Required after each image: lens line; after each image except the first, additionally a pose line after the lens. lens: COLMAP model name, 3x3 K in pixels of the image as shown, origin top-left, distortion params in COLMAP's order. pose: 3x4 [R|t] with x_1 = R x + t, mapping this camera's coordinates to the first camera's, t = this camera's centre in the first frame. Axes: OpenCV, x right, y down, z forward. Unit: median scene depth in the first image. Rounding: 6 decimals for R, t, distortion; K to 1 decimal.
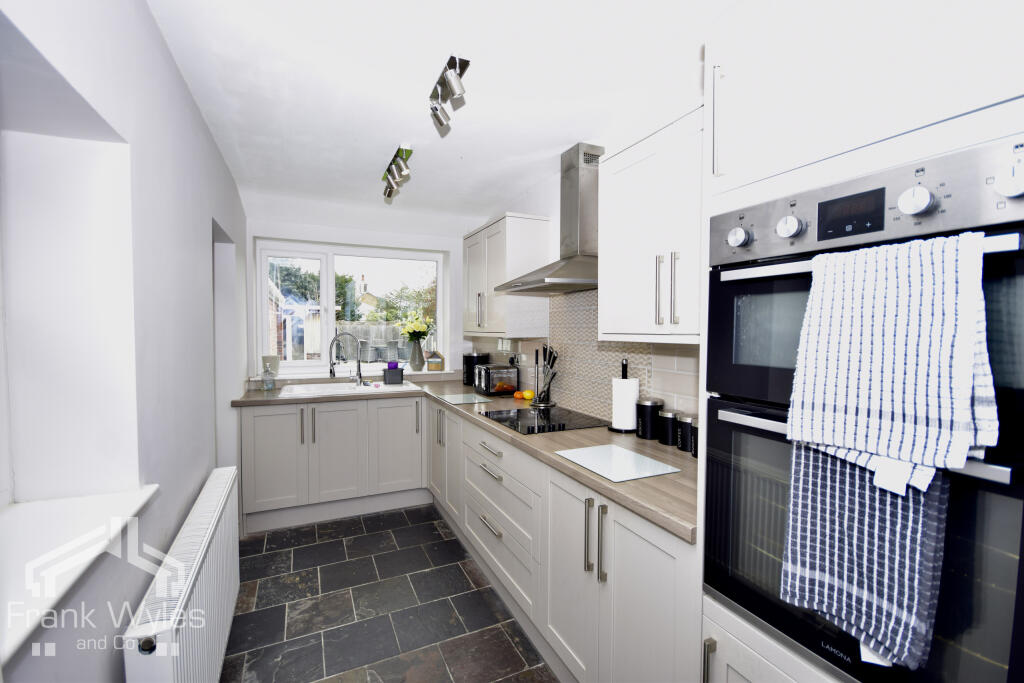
lens RADIAL K [[449.0, 0, 512.0], [0, 449.0, 341.5], [0, 0, 1]] dist [0.015740, -0.012961]
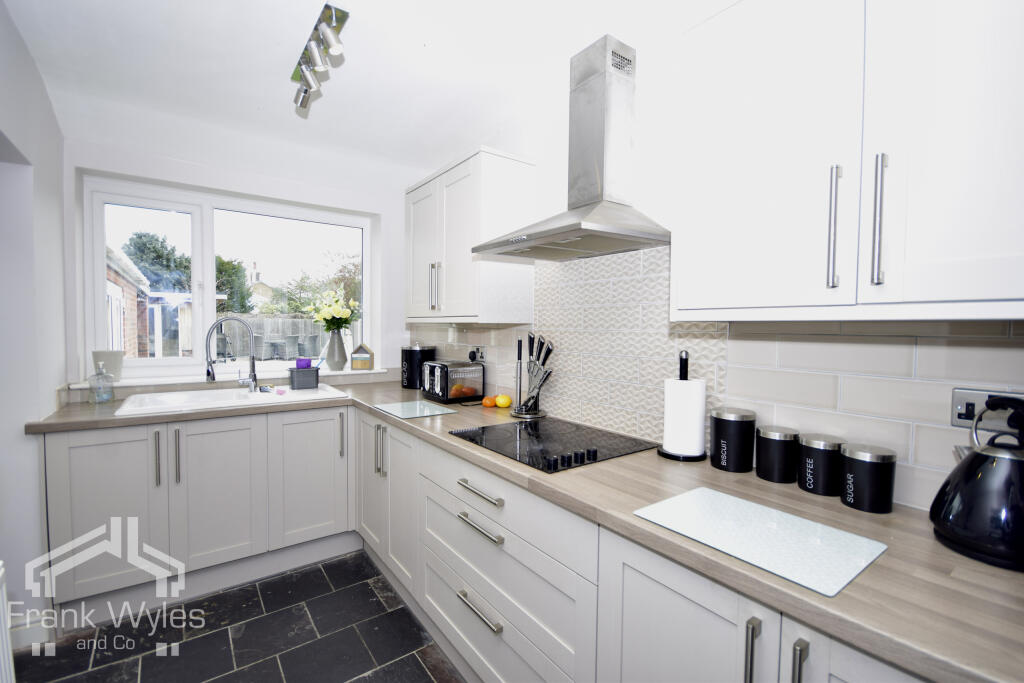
lens RADIAL K [[449.0, 0, 512.0], [0, 449.0, 341.5], [0, 0, 1]] dist [0.015740, -0.012961]
pose [[0.980306, 0.000228, 0.197485, -0.090706], [-0.001834, 0.999967, 0.007951, 0.013127], [-0.197476, -0.008157, 0.980274, 0.253656]]
